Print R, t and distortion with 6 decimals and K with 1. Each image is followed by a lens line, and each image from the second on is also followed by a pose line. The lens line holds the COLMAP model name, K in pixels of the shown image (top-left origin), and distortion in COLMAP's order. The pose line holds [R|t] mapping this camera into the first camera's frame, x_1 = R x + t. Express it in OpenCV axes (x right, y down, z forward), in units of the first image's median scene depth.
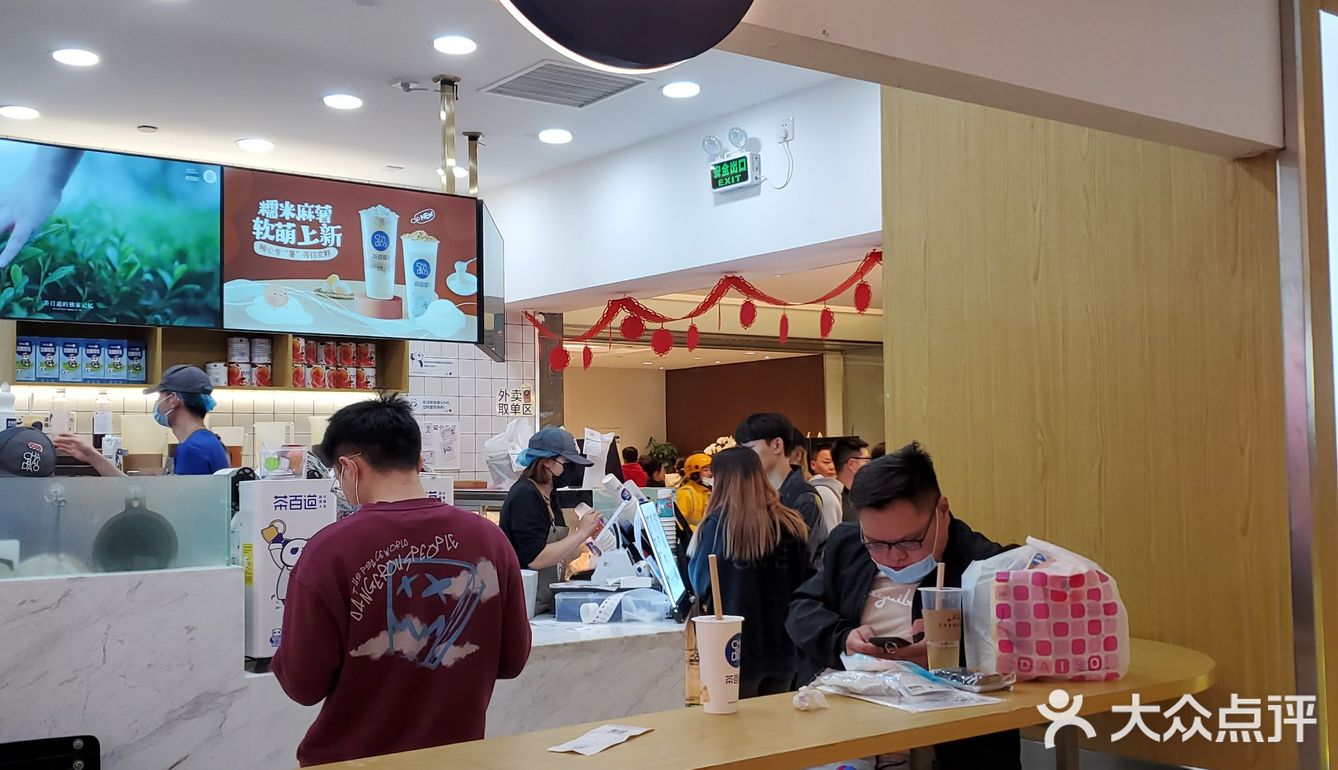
lens RADIAL K [[1388.6, 0, 668.6], [0, 1388.6, 385.5], [0, 0, 1]] dist [-0.024146, 0.000000]
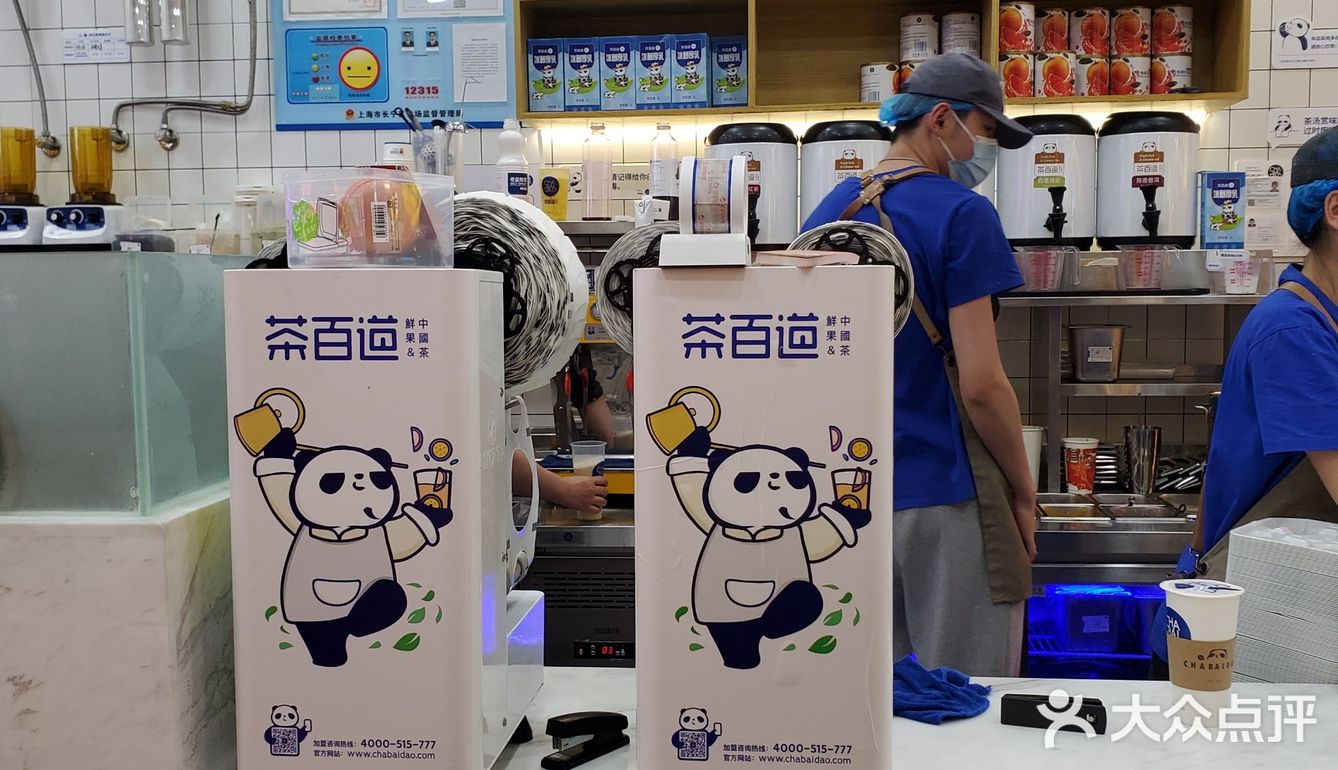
lens RADIAL K [[1388.6, 0, 669.0], [0, 1388.6, 386.2], [0, 0, 1]] dist [-0.024146, 0.000000]
pose [[0.713270, 0.061791, -0.698161, 0.011852], [0.039708, 0.990944, 0.128271, 0.039475], [0.699764, -0.119214, 0.704357, 0.572861]]
